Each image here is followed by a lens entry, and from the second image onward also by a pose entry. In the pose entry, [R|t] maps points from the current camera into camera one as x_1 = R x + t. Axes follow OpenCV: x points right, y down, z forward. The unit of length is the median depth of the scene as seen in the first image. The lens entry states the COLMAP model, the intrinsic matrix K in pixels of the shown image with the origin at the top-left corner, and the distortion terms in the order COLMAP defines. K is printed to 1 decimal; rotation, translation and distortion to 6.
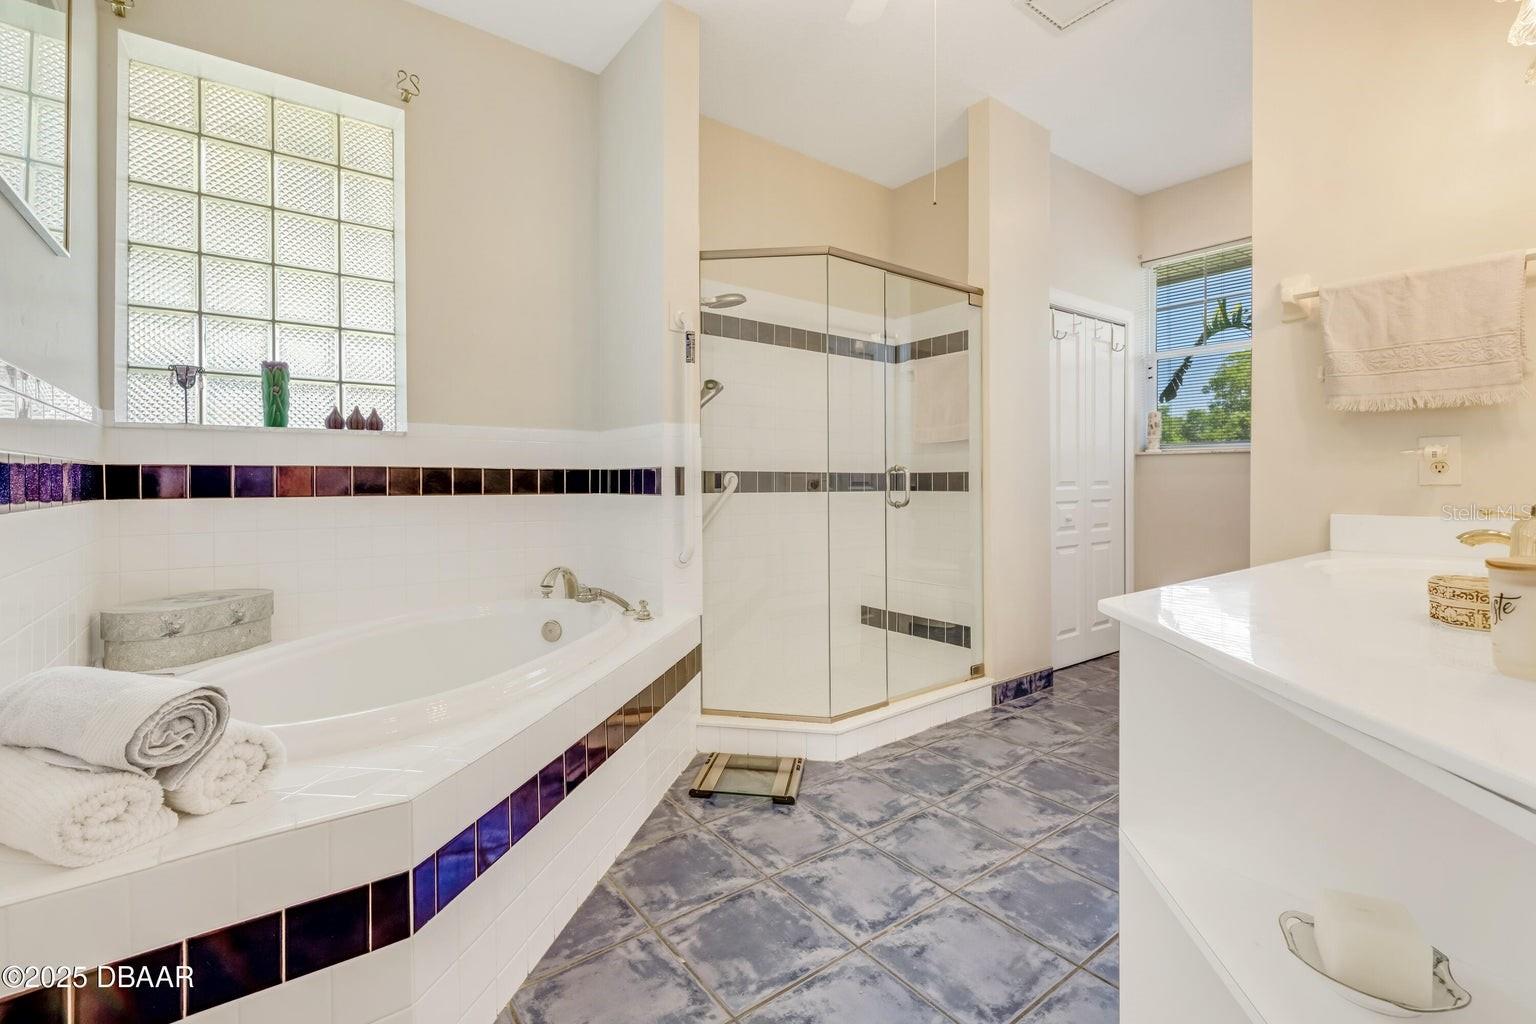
lens RADIAL K [[669.1, 0, 763.4], [0, 669.1, 490.4], [0, 0, 1]] dist [-0.007697, -0.000067]
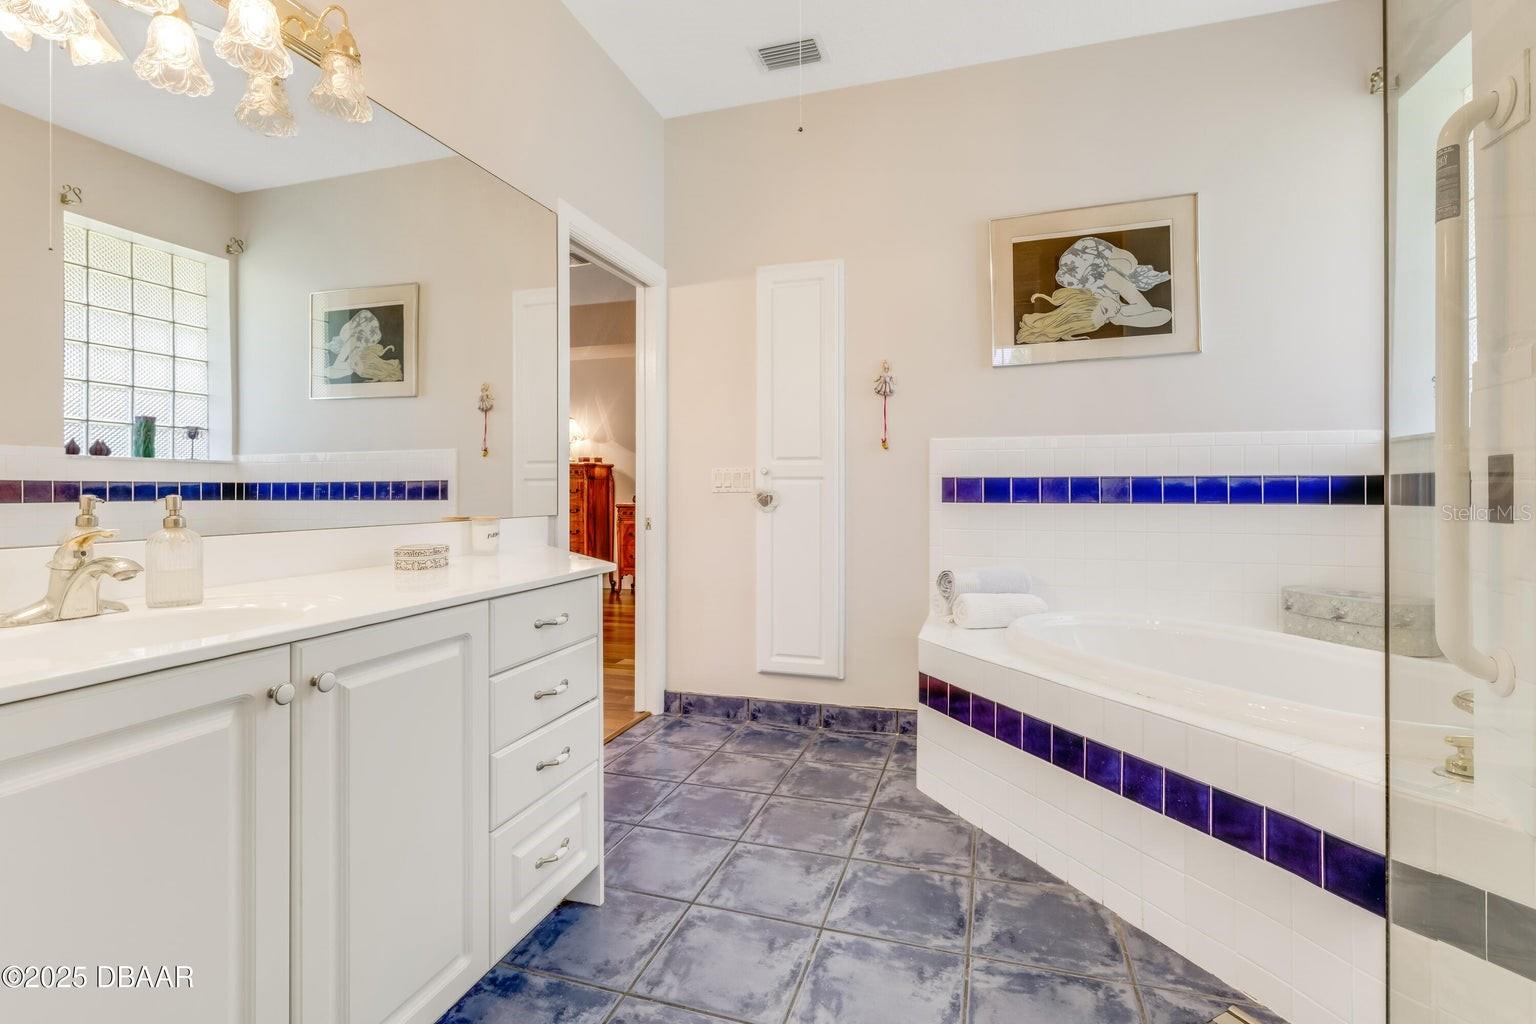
lens RADIAL K [[669.1, 0, 763.4], [0, 669.1, 490.4], [0, 0, 1]] dist [-0.007697, -0.000067]
pose [[-0.812832, -0.007289, -0.582453, 0.777692], [-0.010226, 0.999946, 0.001756, -0.005156], [0.582409, 0.007384, -0.812863, 1.671962]]
